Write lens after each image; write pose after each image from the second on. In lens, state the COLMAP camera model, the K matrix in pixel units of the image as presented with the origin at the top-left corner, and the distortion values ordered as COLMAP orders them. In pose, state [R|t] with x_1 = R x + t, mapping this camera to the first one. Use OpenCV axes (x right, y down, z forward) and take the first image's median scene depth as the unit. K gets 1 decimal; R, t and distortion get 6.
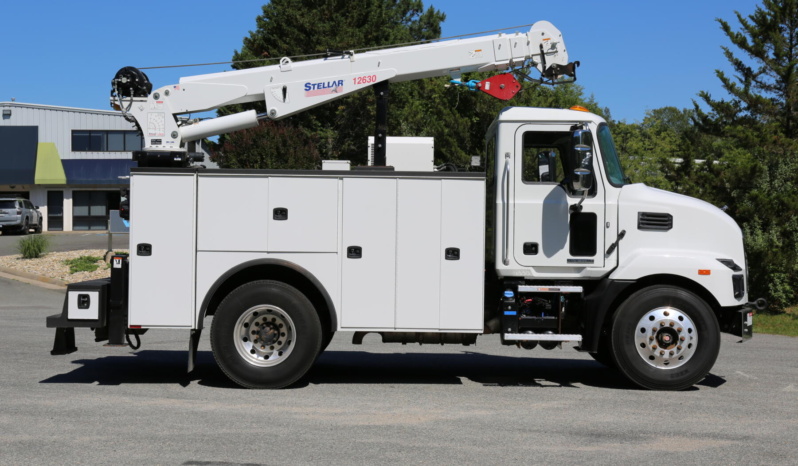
lens RADIAL K [[1209.9, 0, 399.7], [0, 1209.9, 244.6], [0, 0, 1]] dist [0.049933, 0.082347]
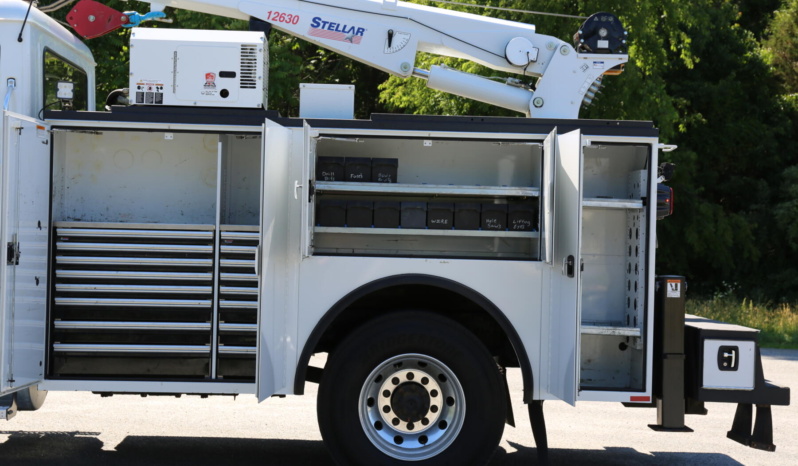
lens RADIAL K [[1284.9, 0, 399.0], [0, 1284.9, 233.0], [0, 0, 1]] dist [0.054127, 0.149783]
pose [[-0.998342, -0.037990, -0.043244, -0.070981], [-0.038485, 0.999202, 0.010681, -0.017130], [0.042804, 0.012327, -0.999007, 1.793144]]
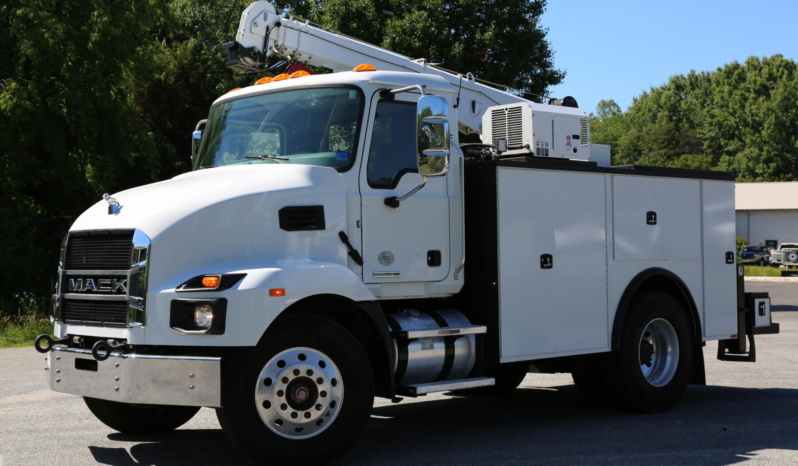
lens RADIAL K [[1166.3, 0, 399.0], [0, 1166.3, 233.0], [0, 0, 1]] dist [0.047004, 0.004525]
pose [[-0.722264, -0.016785, -0.691413, 0.627624], [-0.001210, 0.999735, -0.023005, 0.002821], [0.691616, -0.015779, -0.722093, 1.681598]]
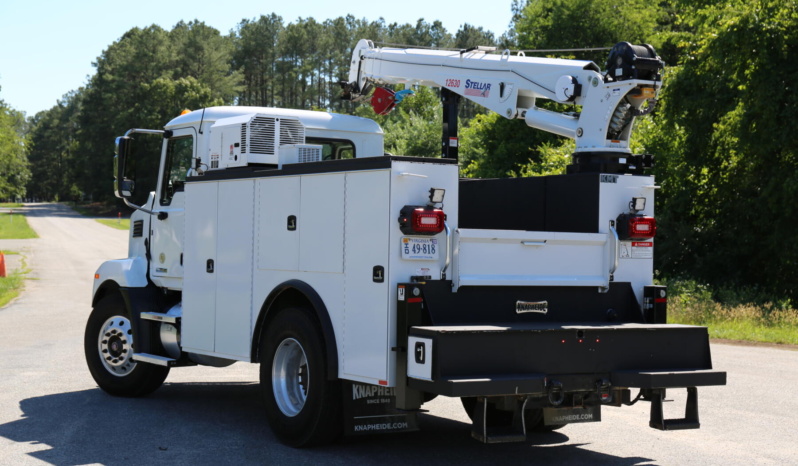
lens RADIAL K [[1399.6, 0, 410.0], [0, 1399.6, 232.4], [0, 0, 1]] dist [0.096538, -0.180603]
pose [[-0.547337, -0.013832, 0.836798, -0.899547], [-0.015158, 0.999863, 0.006613, -0.029149], [-0.836775, -0.009064, -0.547472, 1.620790]]
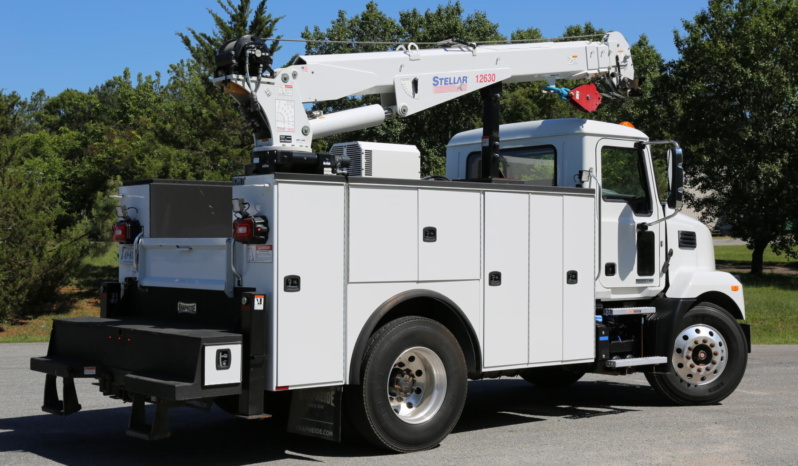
lens RADIAL K [[1166.3, 0, 399.0], [0, 1166.3, 233.0], [0, 0, 1]] dist [0.047004, 0.004525]
pose [[0.769986, -0.004168, 0.638047, -0.606516], [0.013868, 0.999852, -0.010205, -0.018252], [-0.637910, 0.016707, 0.769930, 0.400734]]
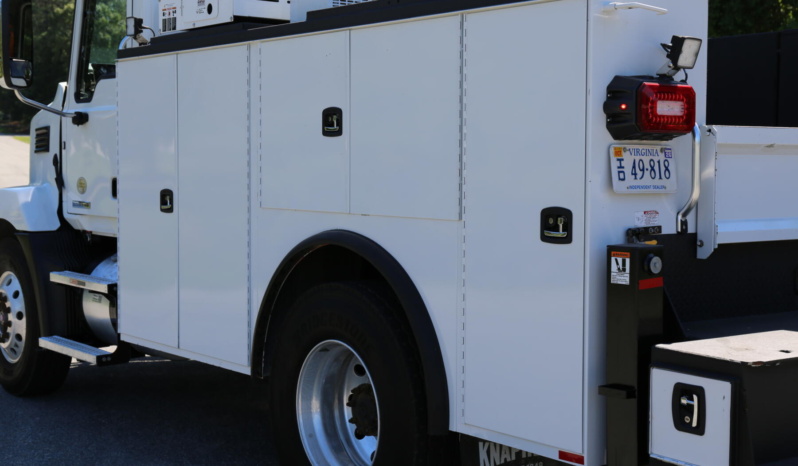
lens RADIAL K [[1230.2, 0, 399.0], [0, 1230.2, 233.0], [0, 0, 1]] dist [0.058841, 0.157502]
pose [[-0.611238, -0.062248, 0.788995, -0.445605], [-0.002238, 0.997034, 0.076927, -0.022707], [-0.791444, 0.045255, -0.609564, 1.427362]]
